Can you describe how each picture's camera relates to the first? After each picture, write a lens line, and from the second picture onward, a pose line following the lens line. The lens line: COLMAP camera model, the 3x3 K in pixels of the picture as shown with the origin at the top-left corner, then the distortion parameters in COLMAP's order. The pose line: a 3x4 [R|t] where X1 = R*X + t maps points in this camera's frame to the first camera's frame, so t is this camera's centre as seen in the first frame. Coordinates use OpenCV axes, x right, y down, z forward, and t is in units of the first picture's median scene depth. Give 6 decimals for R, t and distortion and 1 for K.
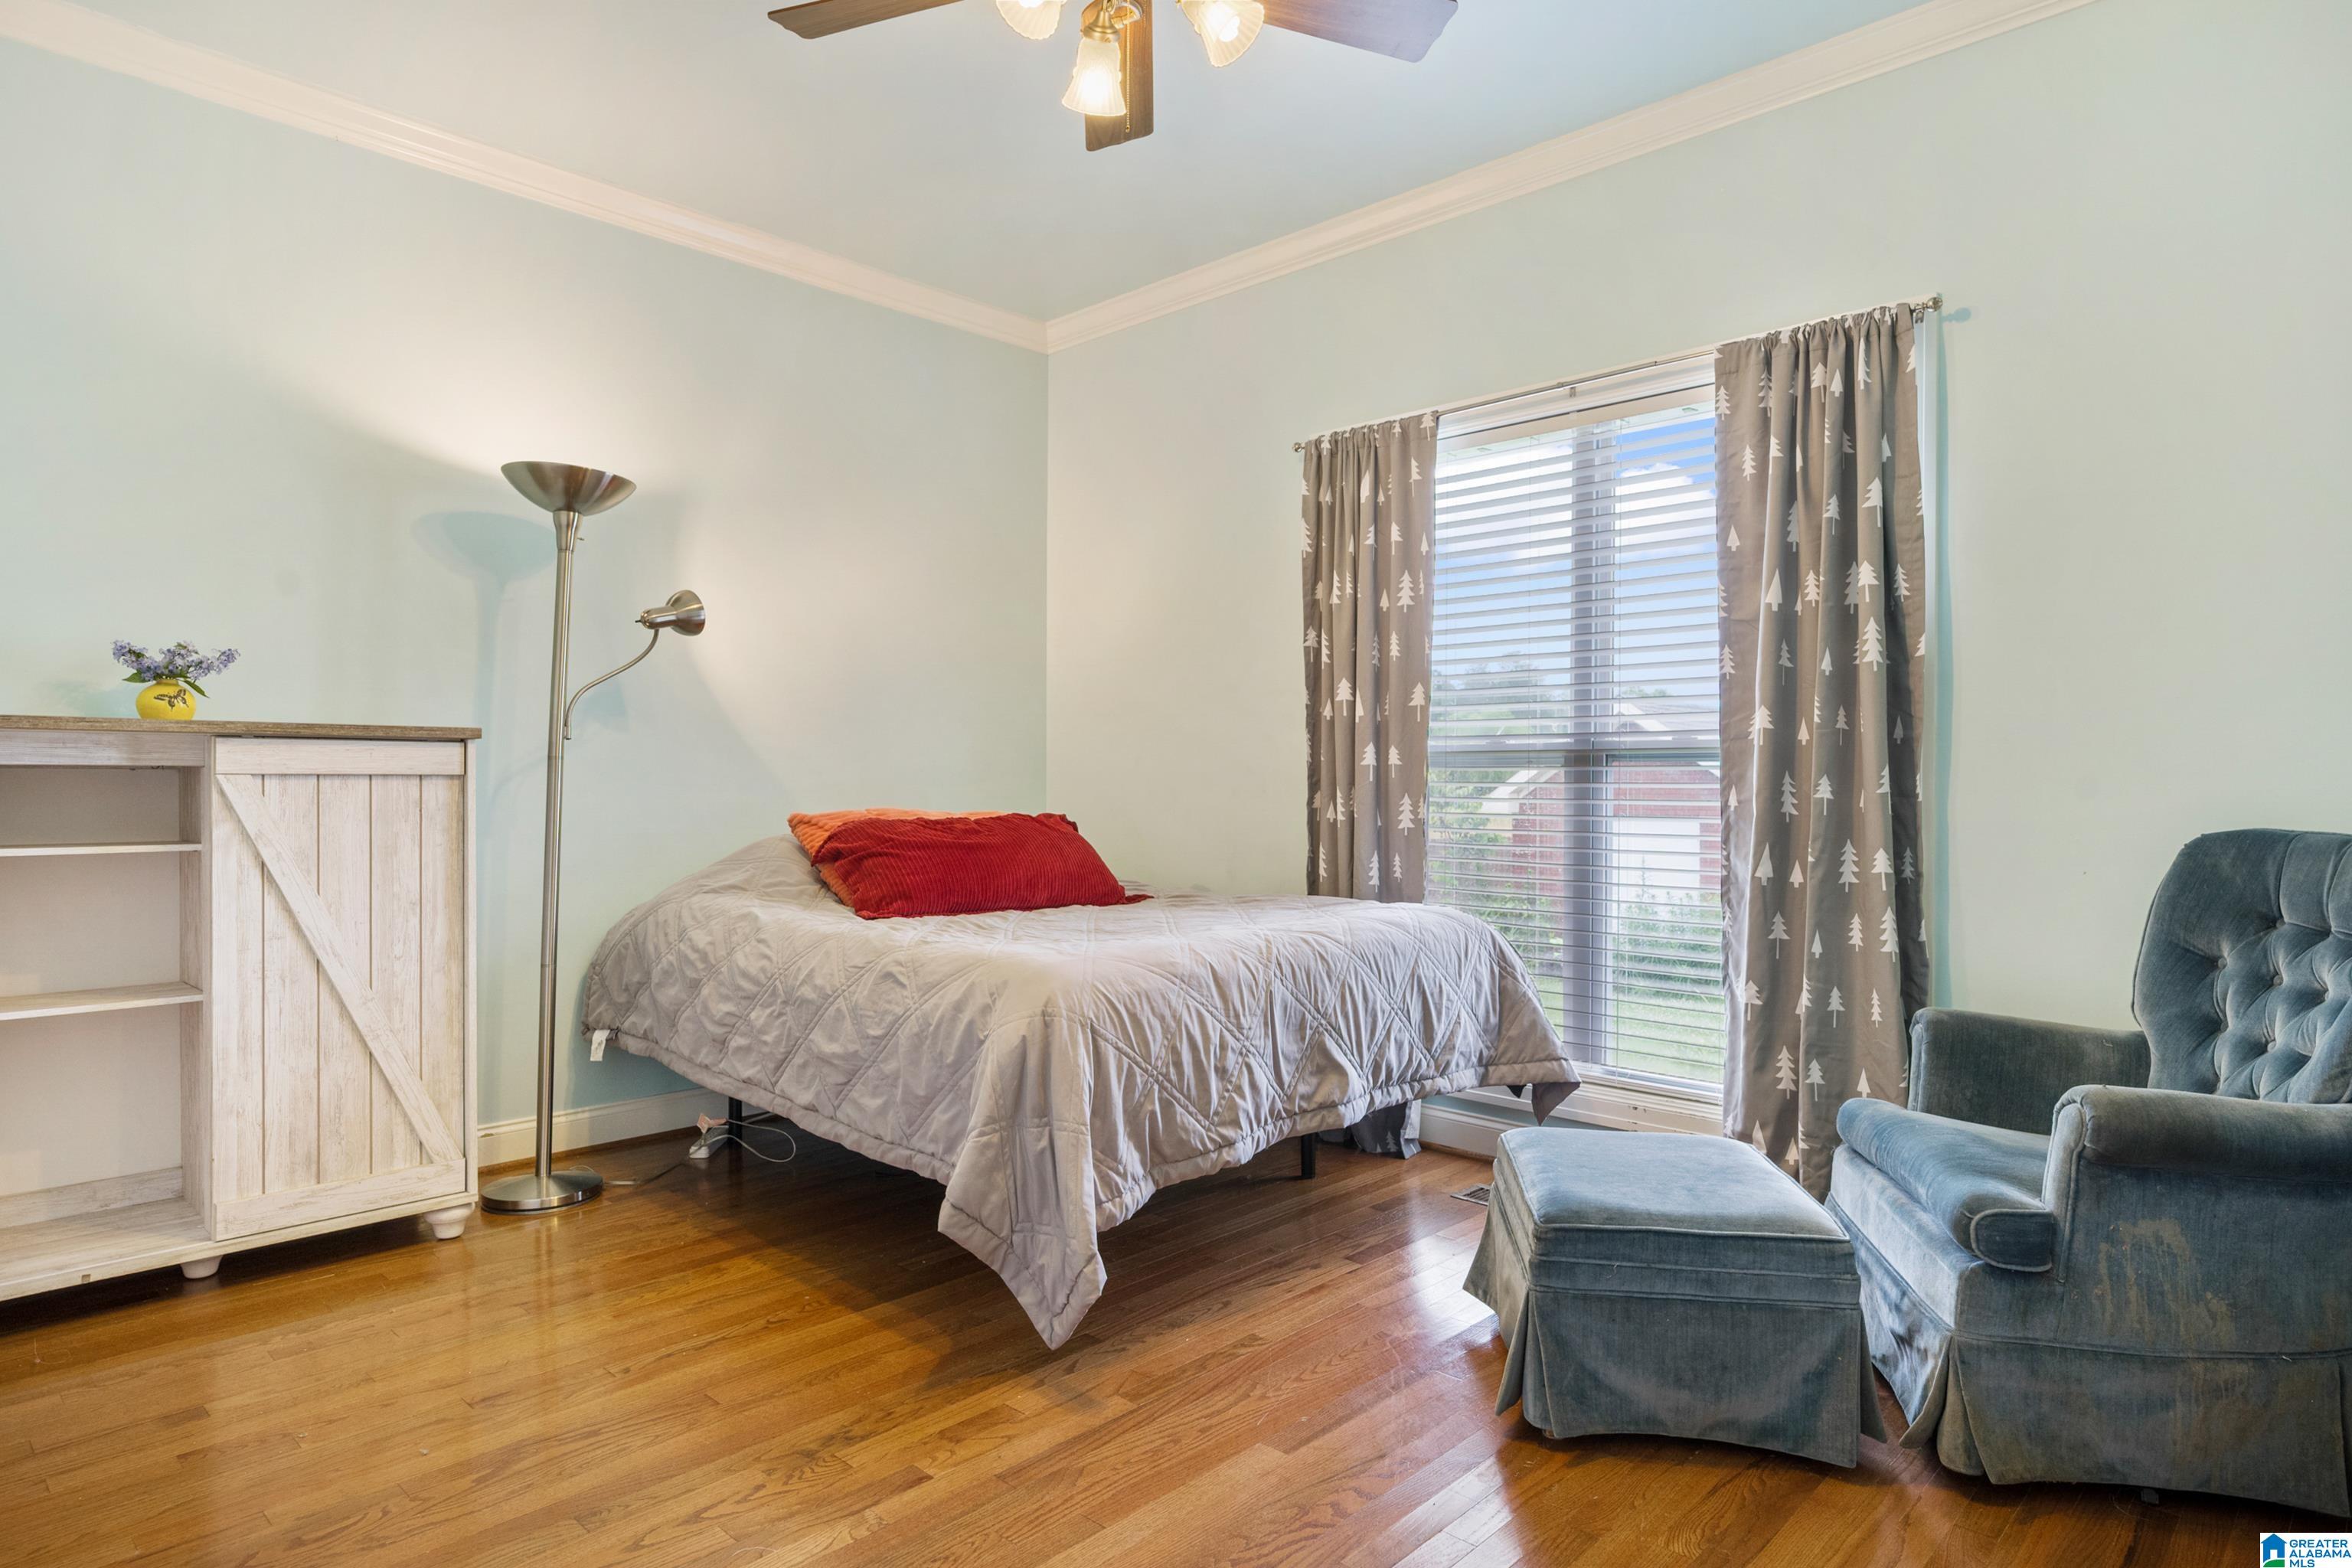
lens RADIAL K [[1335.2, 0, 1176.2], [0, 1335.2, 786.9], [0, 0, 1]] dist [0.001432, 0.000442]
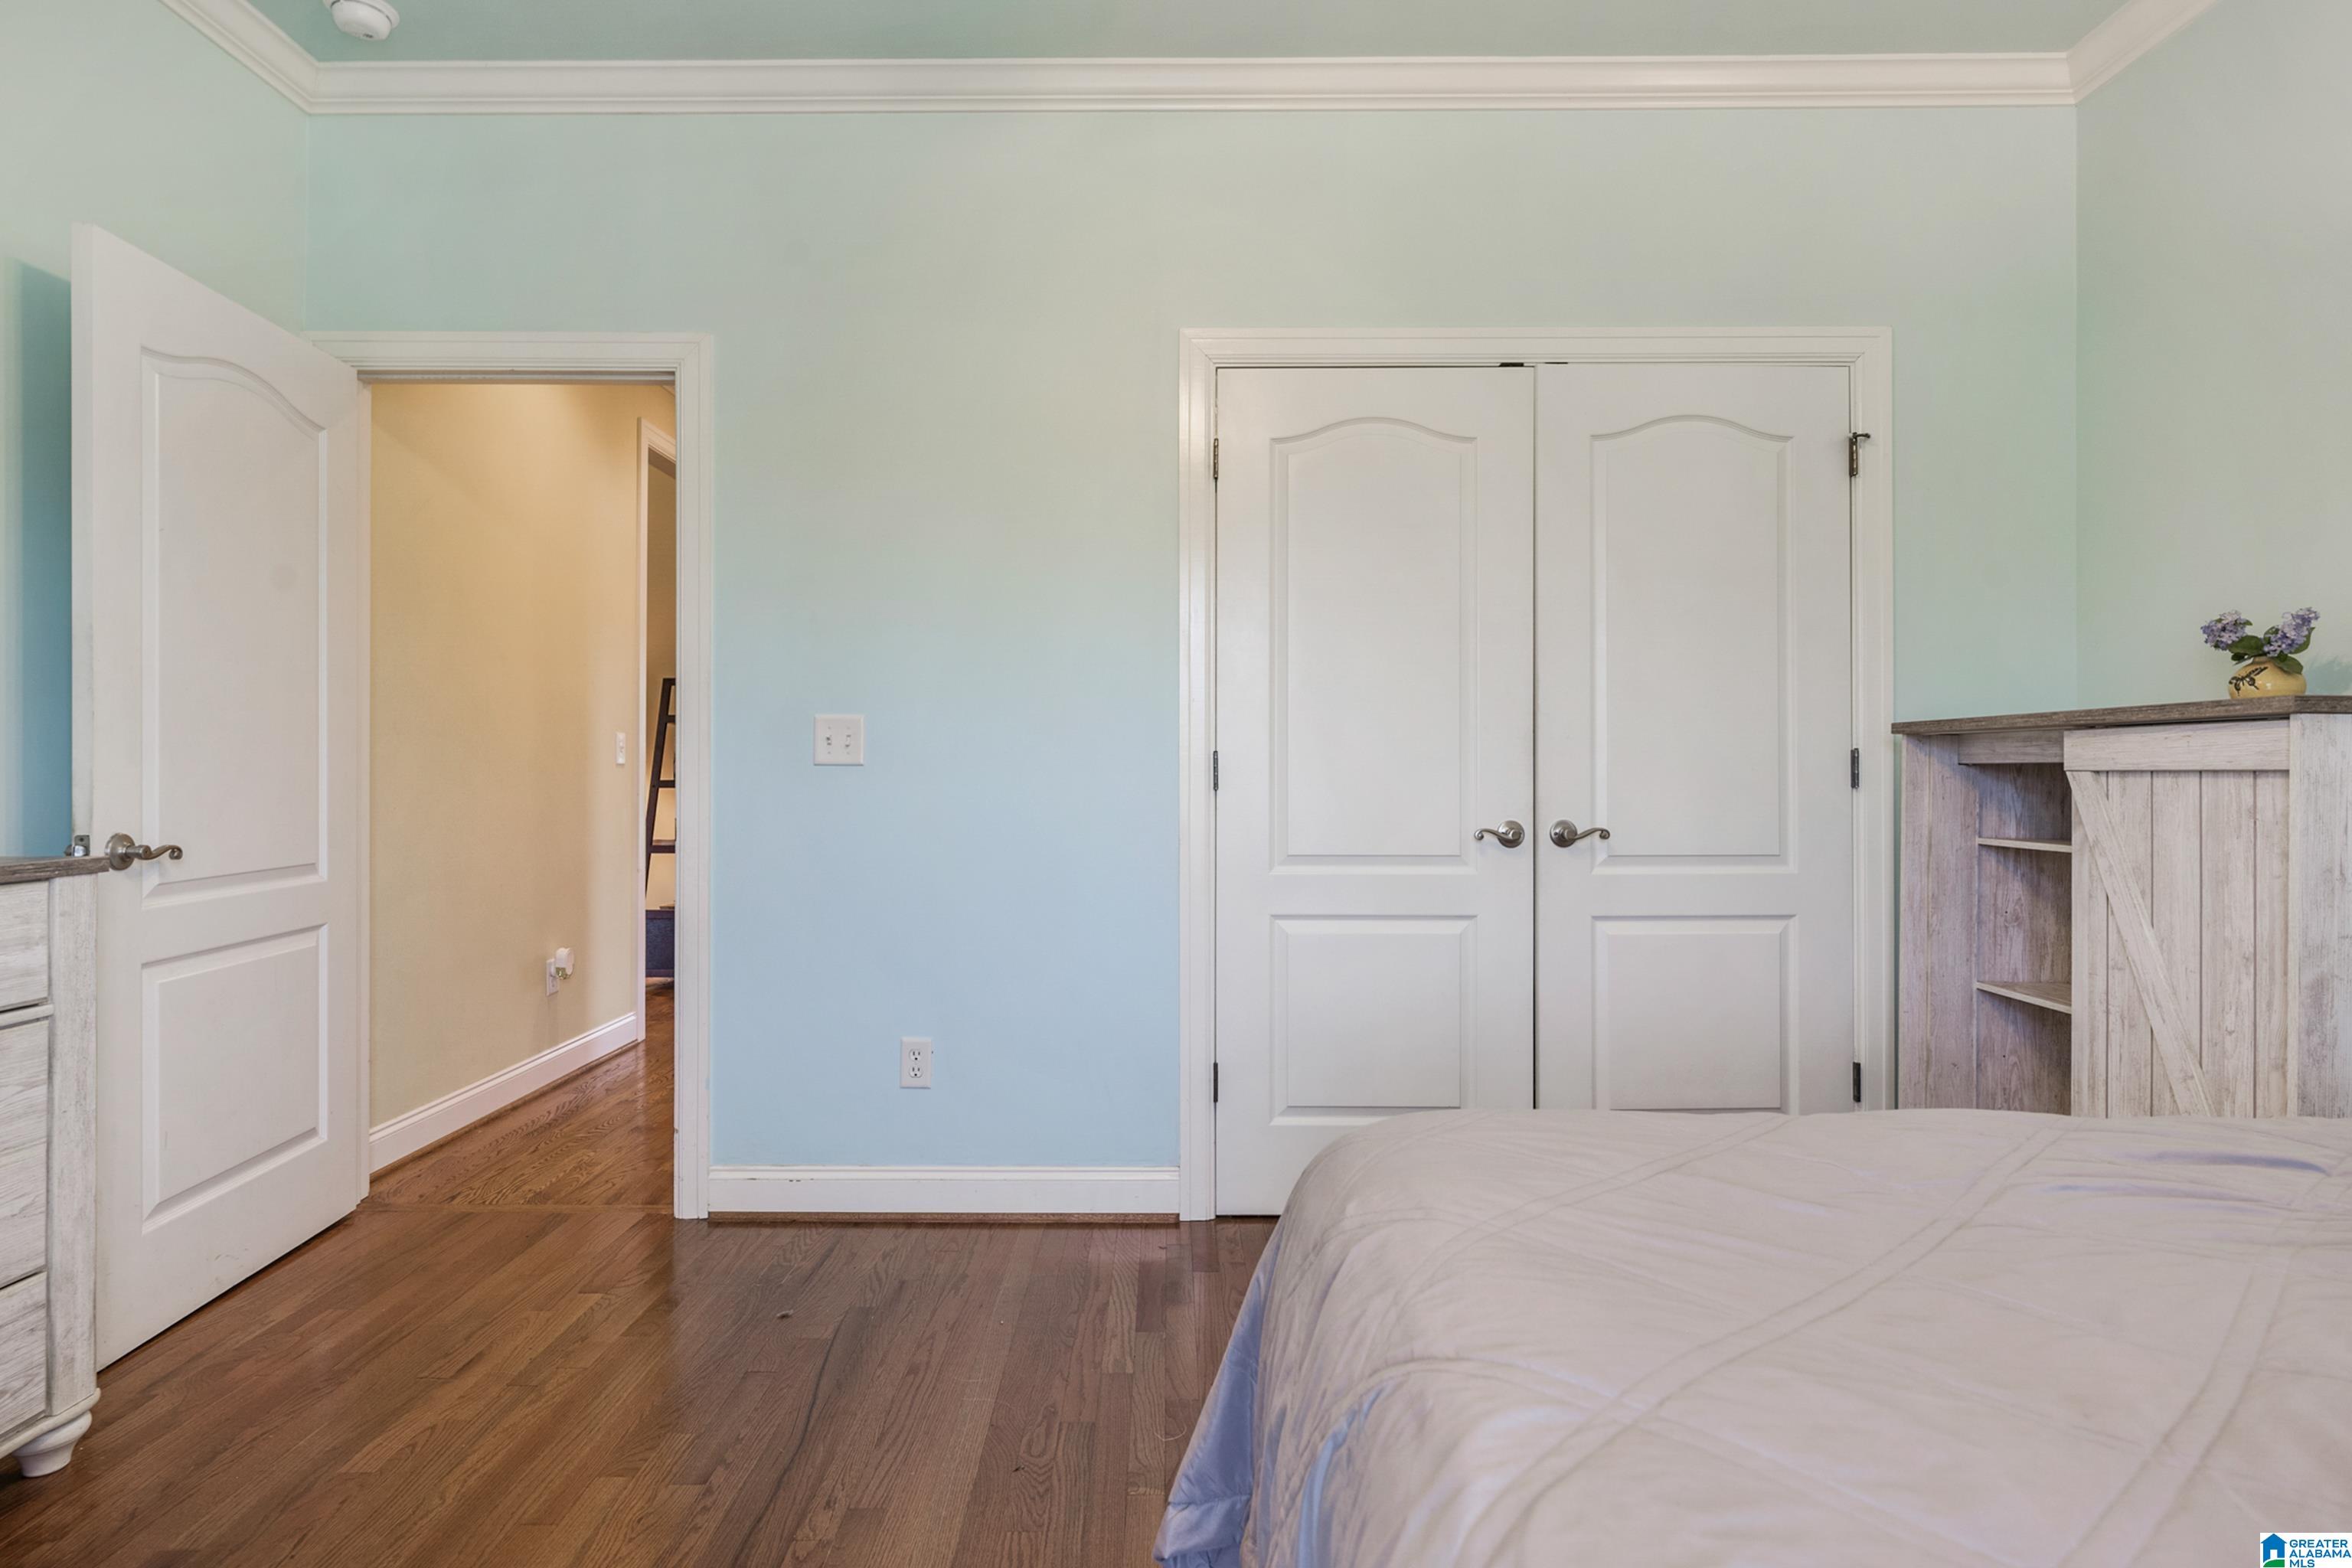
lens RADIAL K [[1233.5, 0, 1172.7], [0, 1233.5, 776.5], [0, 0, 1]] dist [-0.001207, 0.000396]
pose [[-0.716780, 0.001708, -0.697297, 0.270281], [-0.000931, 0.999994, 0.003407, -0.007610], [0.697299, 0.003091, -0.716774, 1.099016]]
